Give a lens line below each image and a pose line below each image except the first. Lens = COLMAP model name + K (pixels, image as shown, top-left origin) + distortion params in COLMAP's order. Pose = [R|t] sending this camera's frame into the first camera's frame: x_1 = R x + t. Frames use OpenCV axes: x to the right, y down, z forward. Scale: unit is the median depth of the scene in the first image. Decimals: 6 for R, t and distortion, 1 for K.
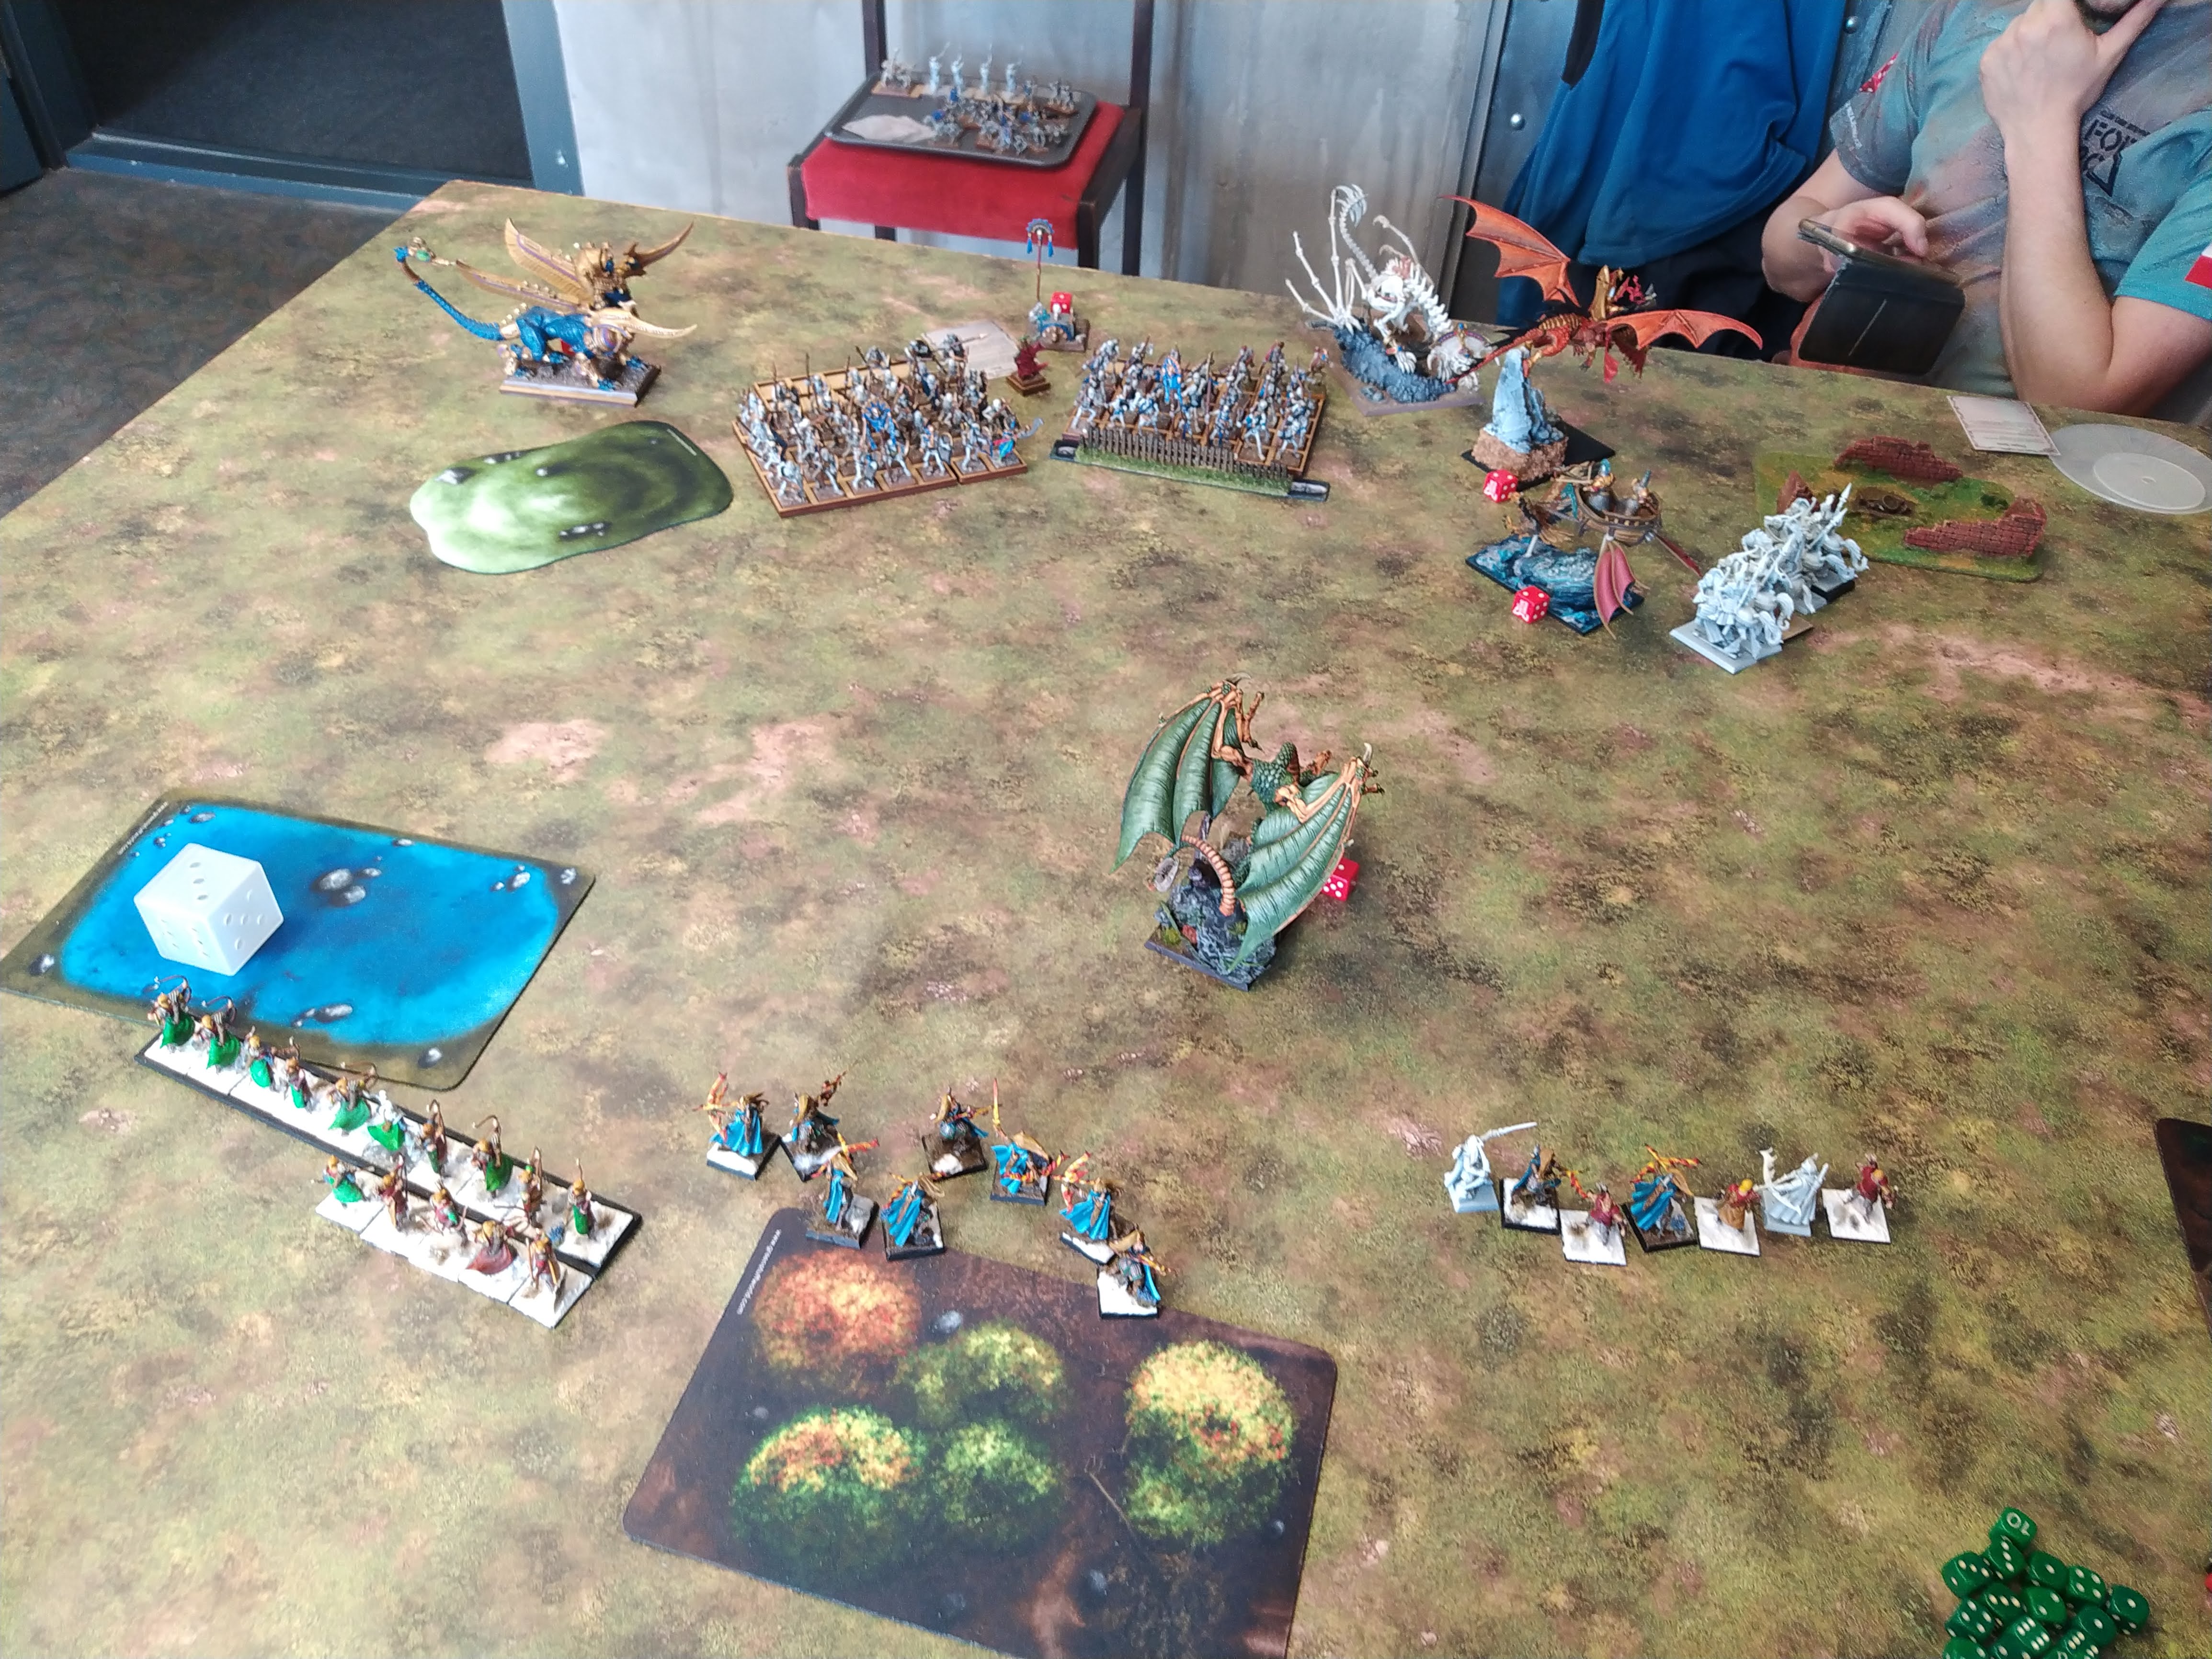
lens RADIAL K [[1665.1, 0, 1106.3], [0, 1665.1, 822.3], [0, 0, 1]] dist [0.065734, -0.111442]
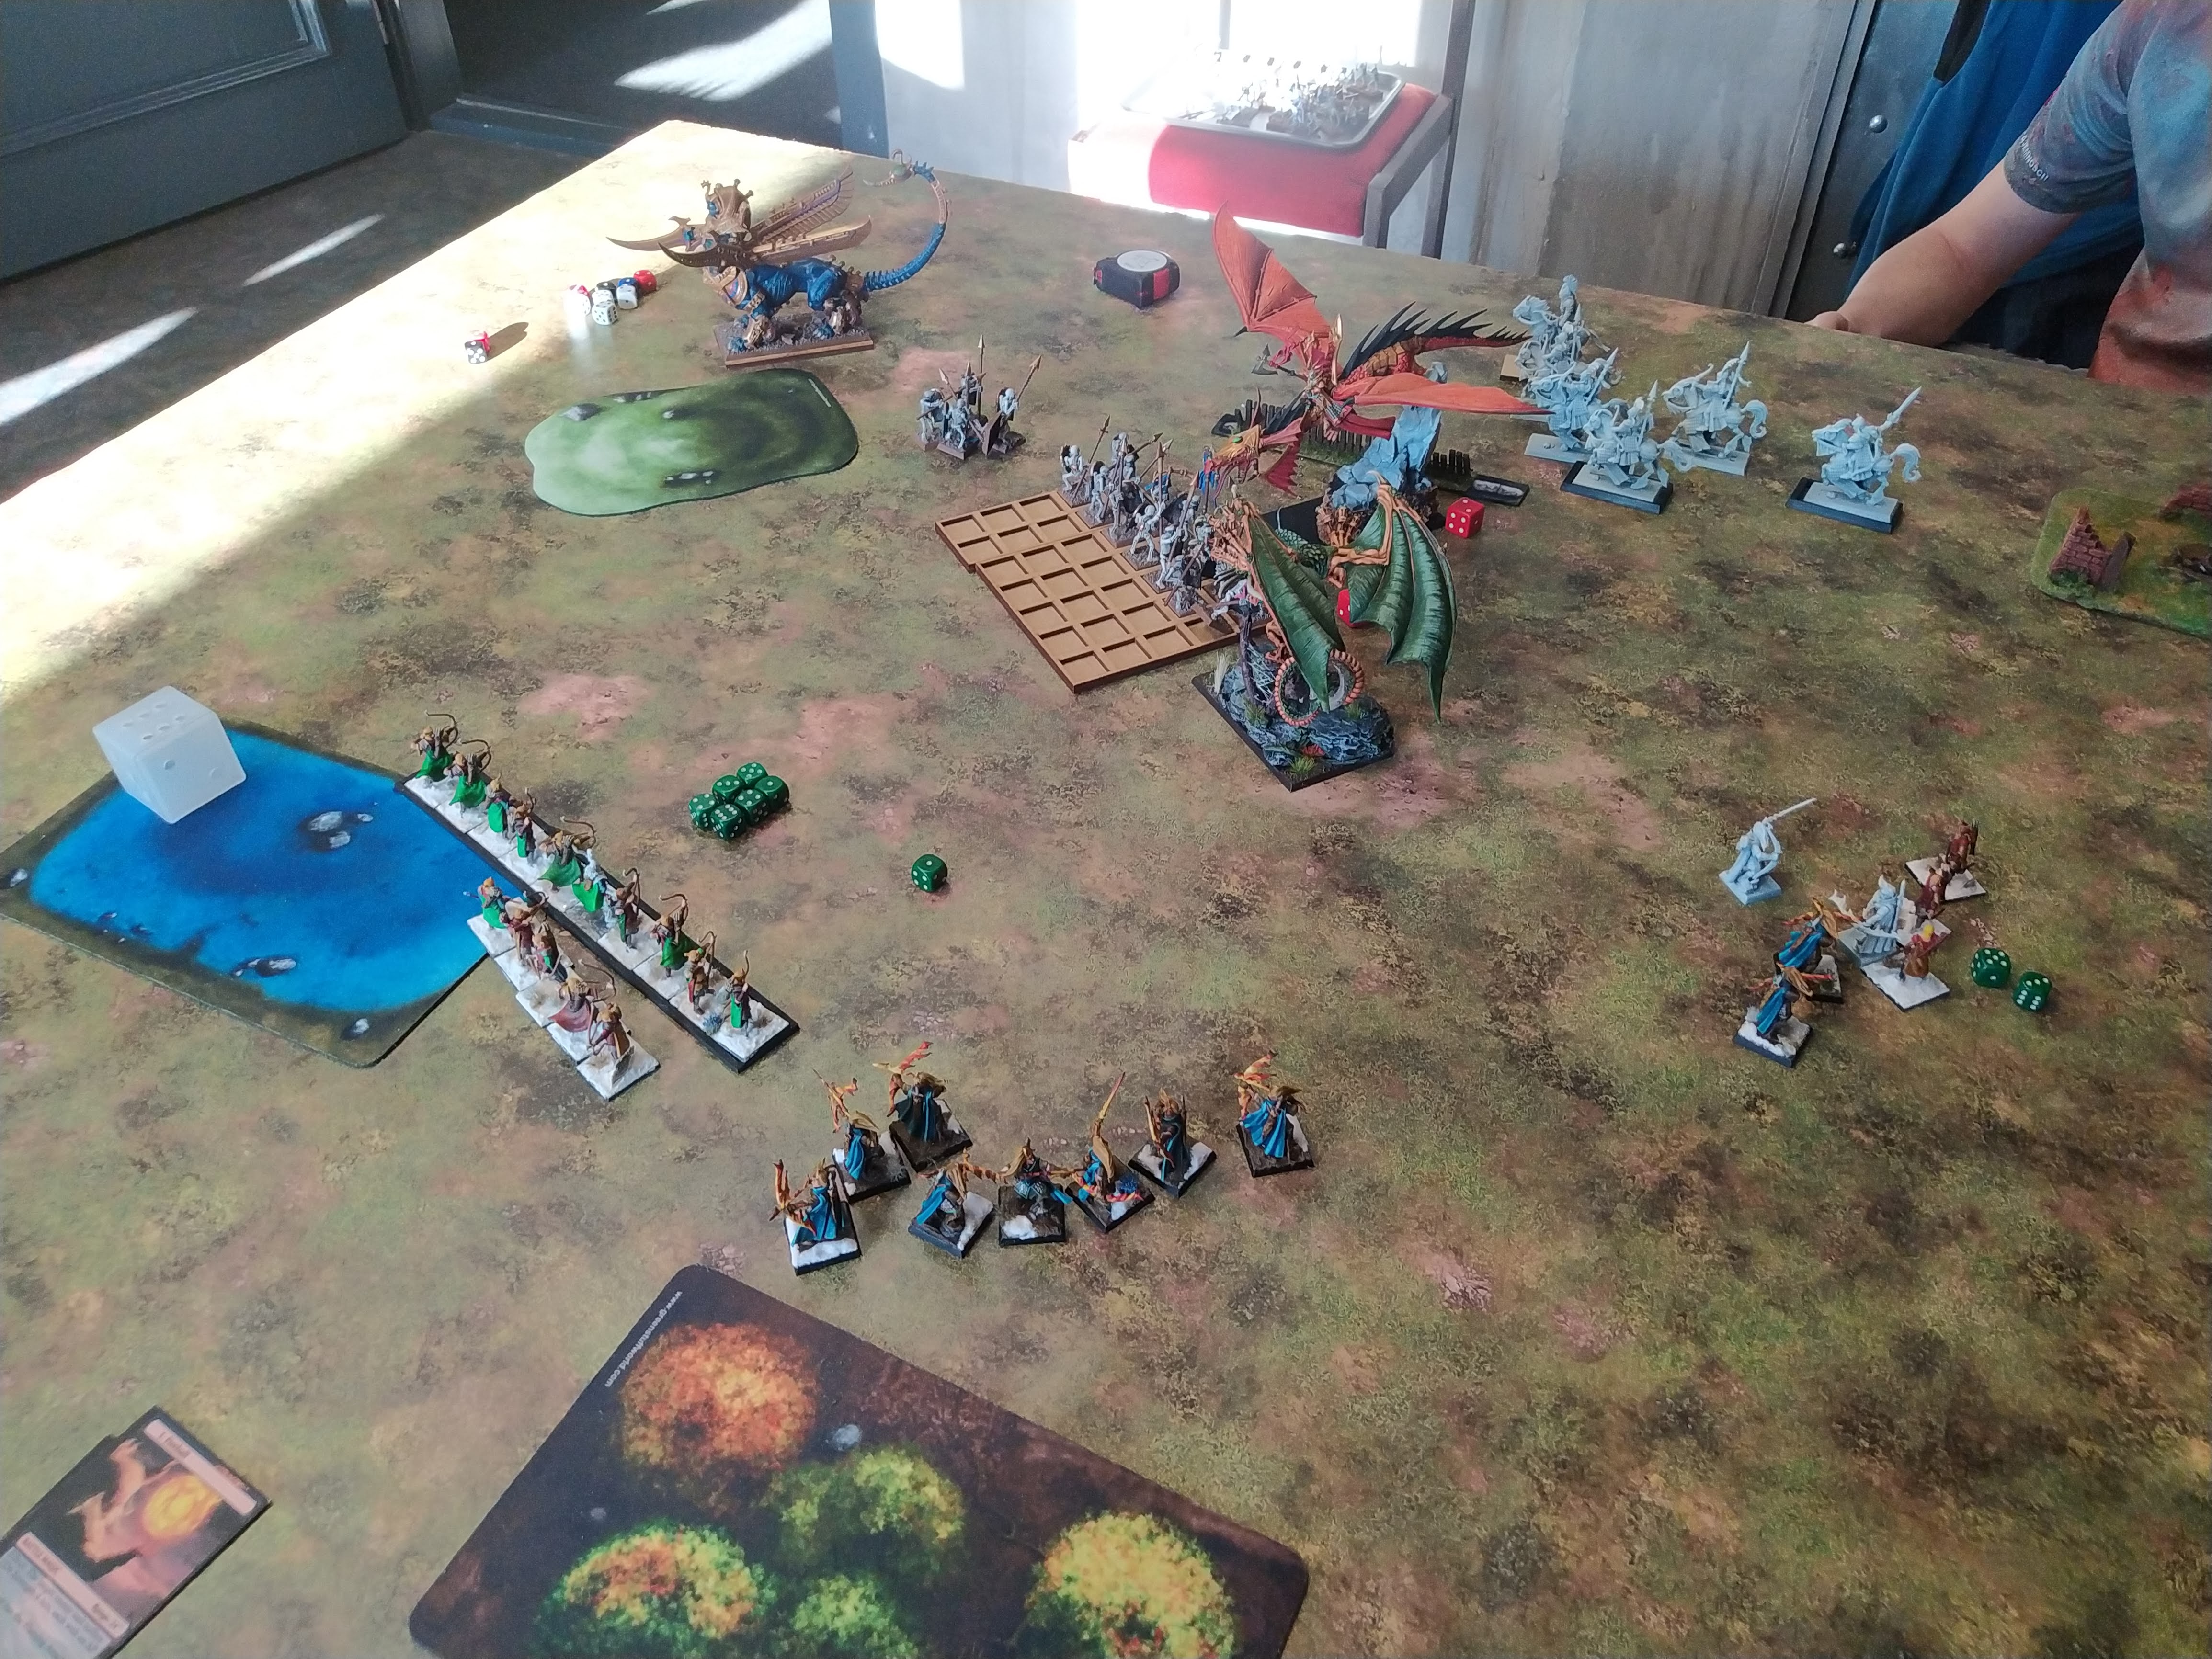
lens RADIAL K [[1665.1, 0, 1113.9], [0, 1665.1, 822.1], [0, 0, 1]] dist [0.065734, -0.111442]
pose [[0.979174, 0.102684, -0.175140, 0.112321], [-0.104321, 0.994544, -0.000142, -0.009365], [0.174170, 0.018410, 0.984543, 0.147753]]
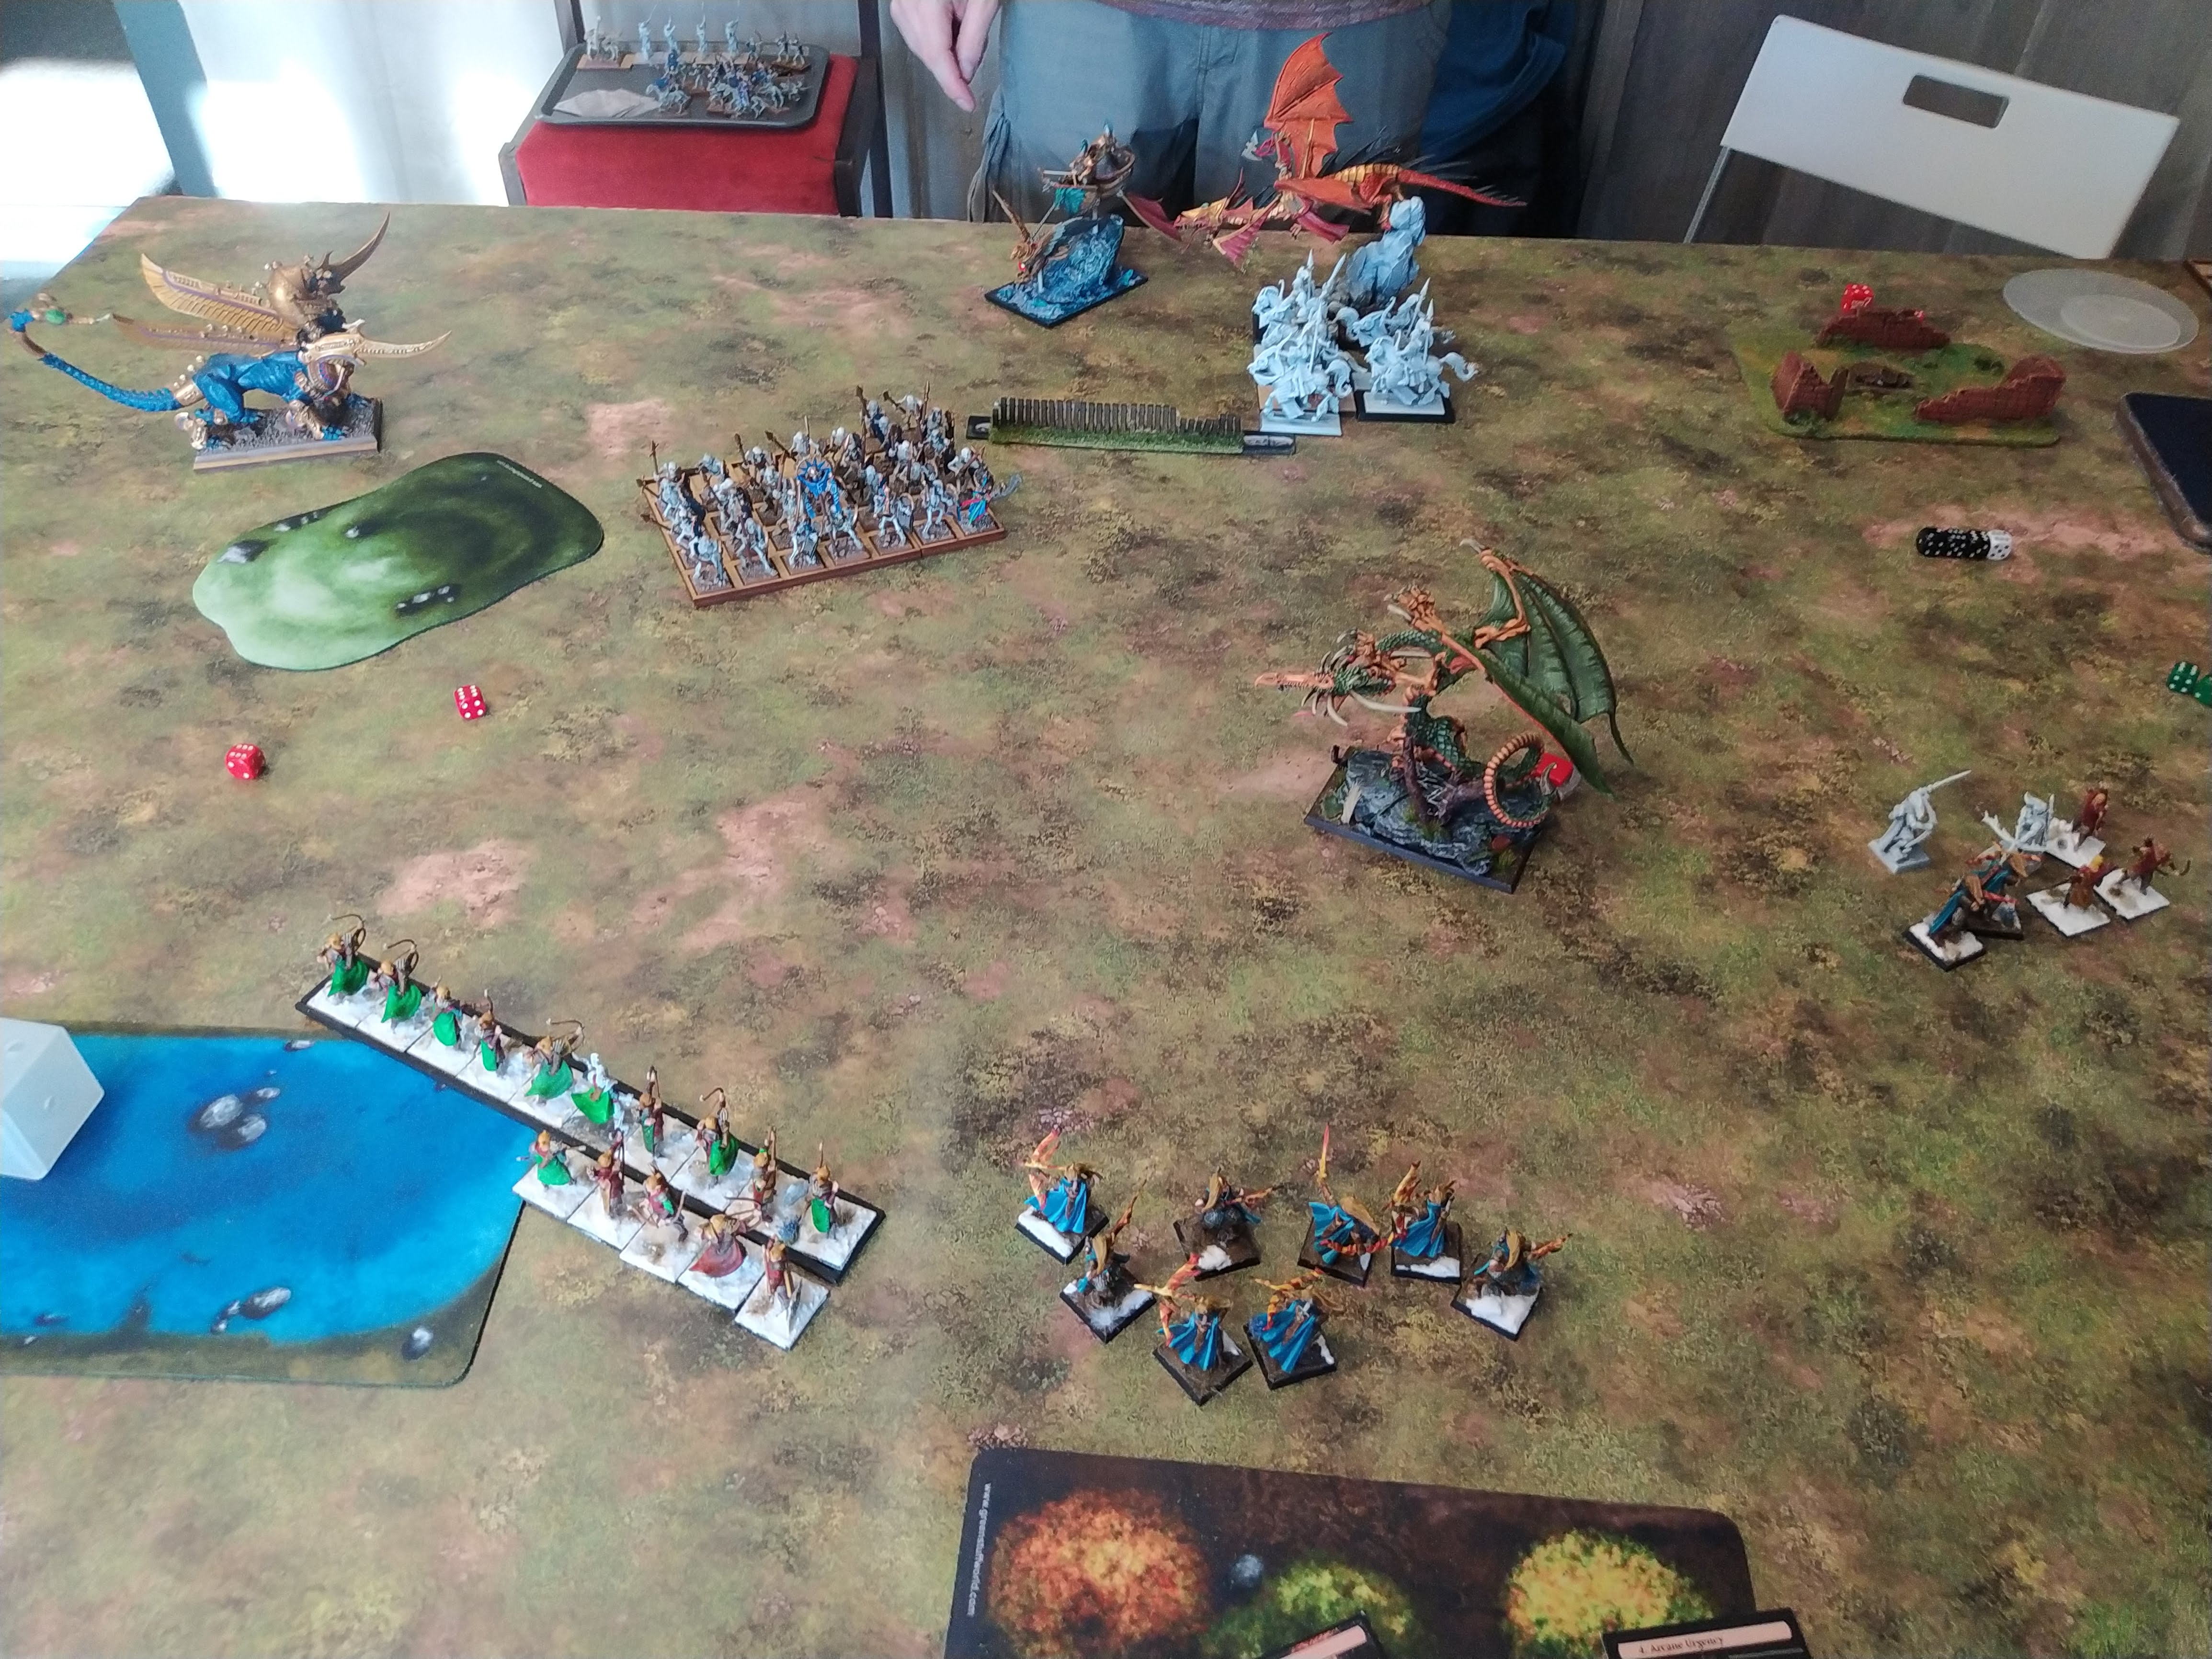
lens RADIAL K [[1665.1, 0, 1100.6], [0, 1665.1, 820.7], [0, 0, 1]] dist [0.065734, -0.111442]
pose [[0.978201, -0.153840, 0.139484, -0.142549], [0.151634, 0.988085, 0.026370, -0.047667], [-0.141879, -0.004645, 0.989873, 0.184571]]
